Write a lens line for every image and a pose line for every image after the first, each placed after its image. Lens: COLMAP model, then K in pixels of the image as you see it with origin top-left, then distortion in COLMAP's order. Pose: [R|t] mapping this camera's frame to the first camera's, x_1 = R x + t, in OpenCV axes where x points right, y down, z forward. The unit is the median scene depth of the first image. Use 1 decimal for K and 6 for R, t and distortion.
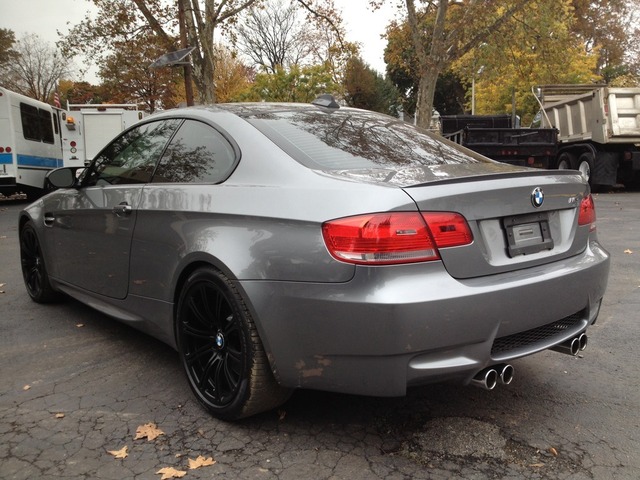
lens RADIAL K [[619.5, 0, 323.7], [0, 619.5, 238.3], [0, 0, 1]] dist [-0.001563, 0.000000]
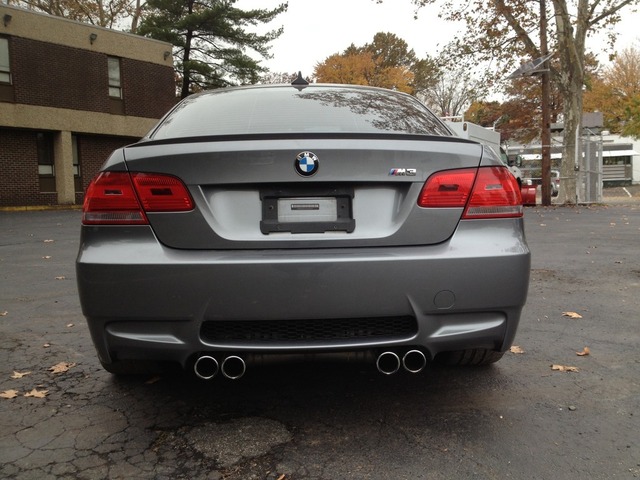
lens RADIAL K [[619.5, 0, 320.9], [0, 619.5, 242.5], [0, 0, 1]] dist [-0.001563, 0.000000]
pose [[0.795314, 0.065555, -0.602643, 0.817424], [-0.078921, 0.996872, 0.004285, 0.031491], [0.601038, 0.044153, 0.798000, 0.353552]]
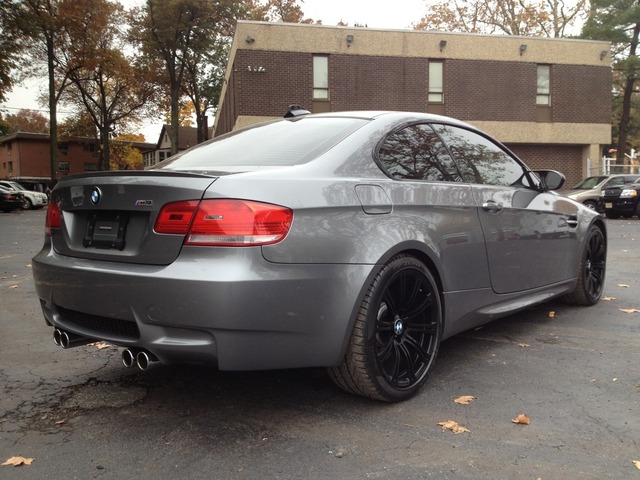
lens RADIAL K [[619.5, 0, 315.7], [0, 619.5, 252.8], [0, 0, 1]] dist [-0.001563, 0.000000]
pose [[0.166707, 0.108533, -0.980015, 1.406687], [-0.119957, 0.988773, 0.089097, -0.104072], [0.978682, 0.102707, 0.177855, 1.139064]]
